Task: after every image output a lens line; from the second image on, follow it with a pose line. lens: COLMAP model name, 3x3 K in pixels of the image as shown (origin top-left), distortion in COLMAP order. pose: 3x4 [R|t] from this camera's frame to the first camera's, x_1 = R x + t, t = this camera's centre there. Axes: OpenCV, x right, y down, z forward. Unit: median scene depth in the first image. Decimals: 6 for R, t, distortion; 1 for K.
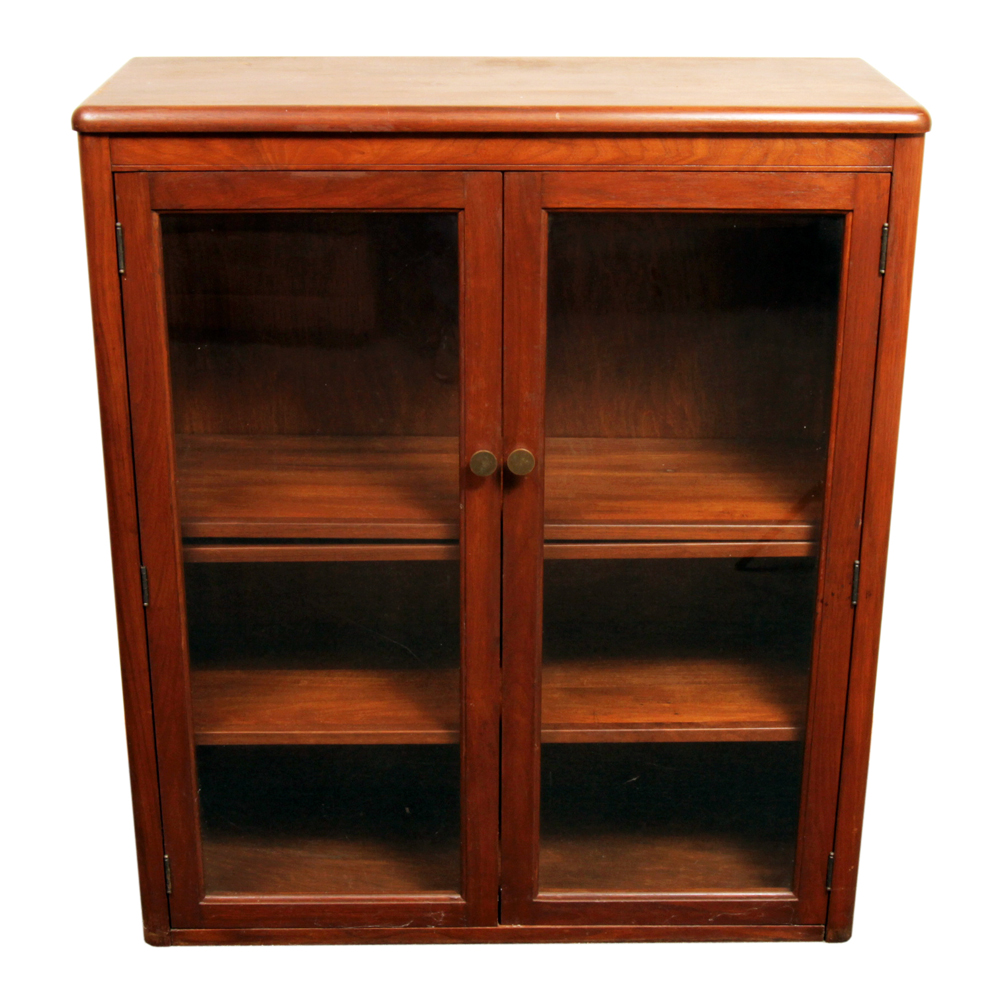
lens RADIAL K [[1846.7, 0, 500.6], [0, 1846.7, 498.8], [0, 0, 1]] dist [-0.015306, 0.000000]
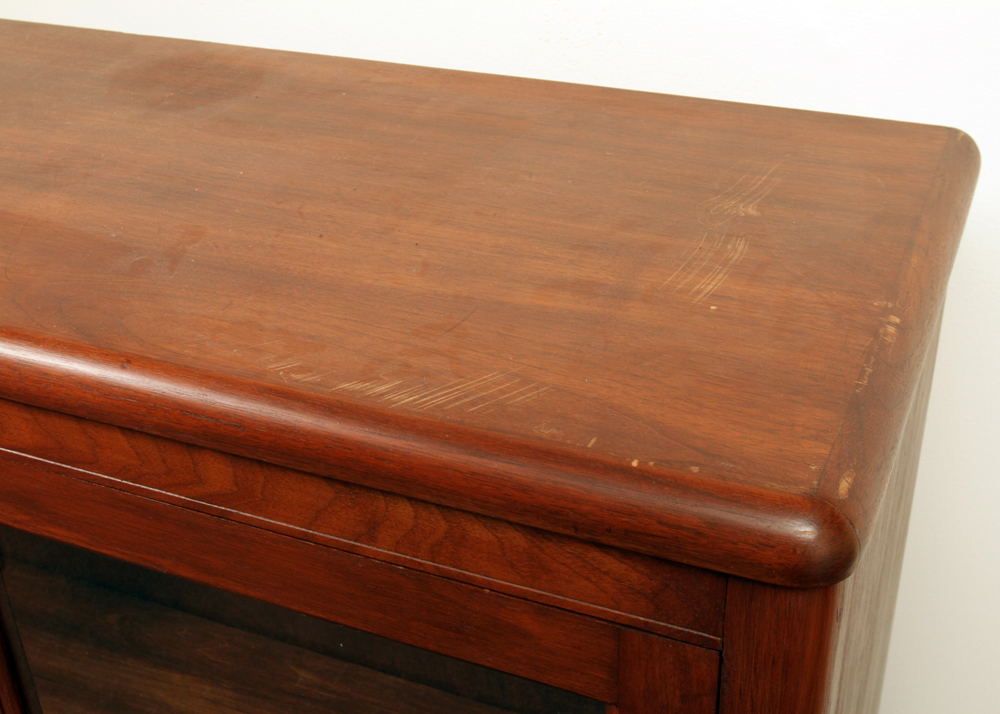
lens RADIAL K [[1331.9, 0, 500.8], [0, 1331.9, 357.7], [0, 0, 1]] dist [0.008590, 0.000000]
pose [[0.910956, 0.187739, -0.367305, 0.231110], [-0.126806, 0.974763, 0.183732, -0.243300], [0.392529, -0.120795, 0.911773, 0.704850]]
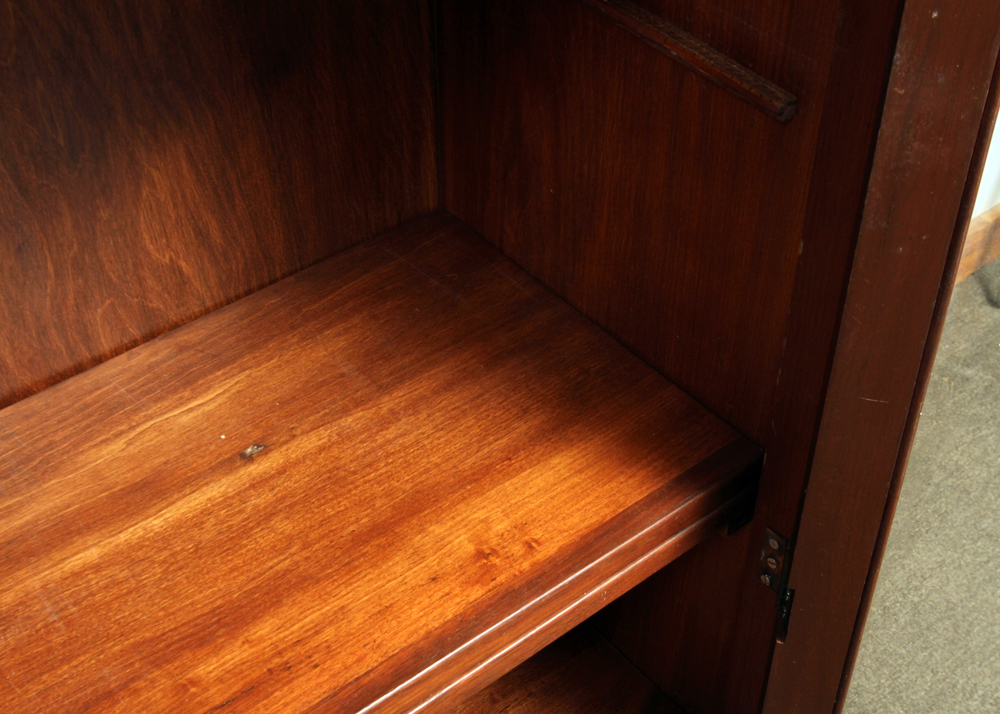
lens RADIAL K [[1514.9, 0, 499.7], [0, 1514.9, 357.5], [0, 0, 1]] dist [-0.064665, 0.000000]
pose [[0.786820, -0.411013, 0.460416, -0.014951], [0.238780, 0.890626, 0.387000, -0.165384], [-0.569121, -0.194561, 0.798904, 0.745231]]
